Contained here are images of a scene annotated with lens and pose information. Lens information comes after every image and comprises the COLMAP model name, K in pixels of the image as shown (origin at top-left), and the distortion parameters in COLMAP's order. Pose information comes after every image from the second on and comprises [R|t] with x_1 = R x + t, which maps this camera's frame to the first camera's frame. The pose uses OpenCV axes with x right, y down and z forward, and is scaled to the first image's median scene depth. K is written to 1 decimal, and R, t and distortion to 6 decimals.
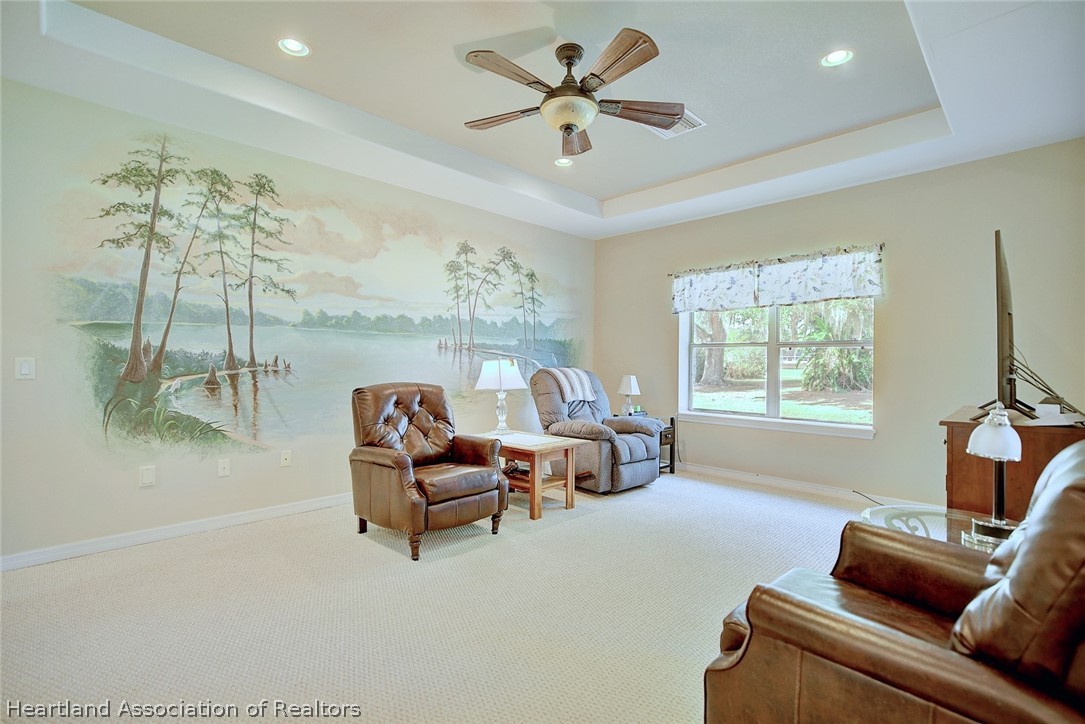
lens RADIAL K [[498.6, 0, 543.2], [0, 498.6, 363.0], [0, 0, 1]] dist [0.000976, 0.000411]
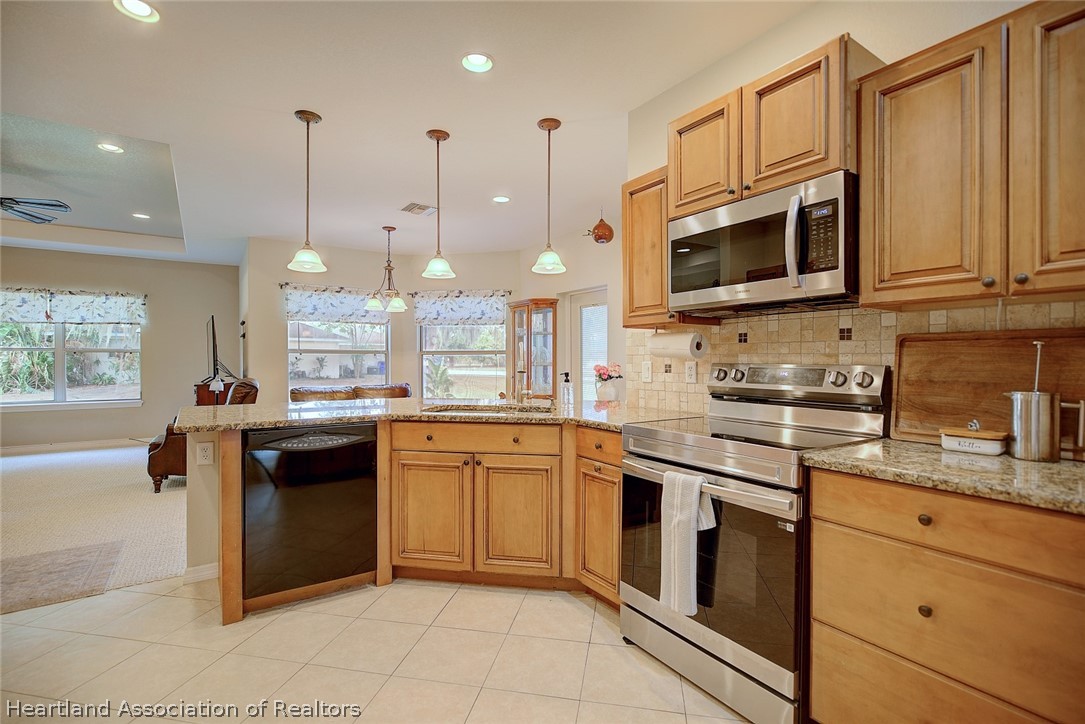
lens RADIAL K [[498.6, 0, 545.3], [0, 498.6, 361.2], [0, 0, 1]] dist [0.000976, 0.000411]
pose [[0.189912, -0.008272, 0.981766, -0.675096], [0.006010, 0.999956, 0.007263, -0.007015], [-0.981783, 0.004521, 0.189953, -0.619174]]
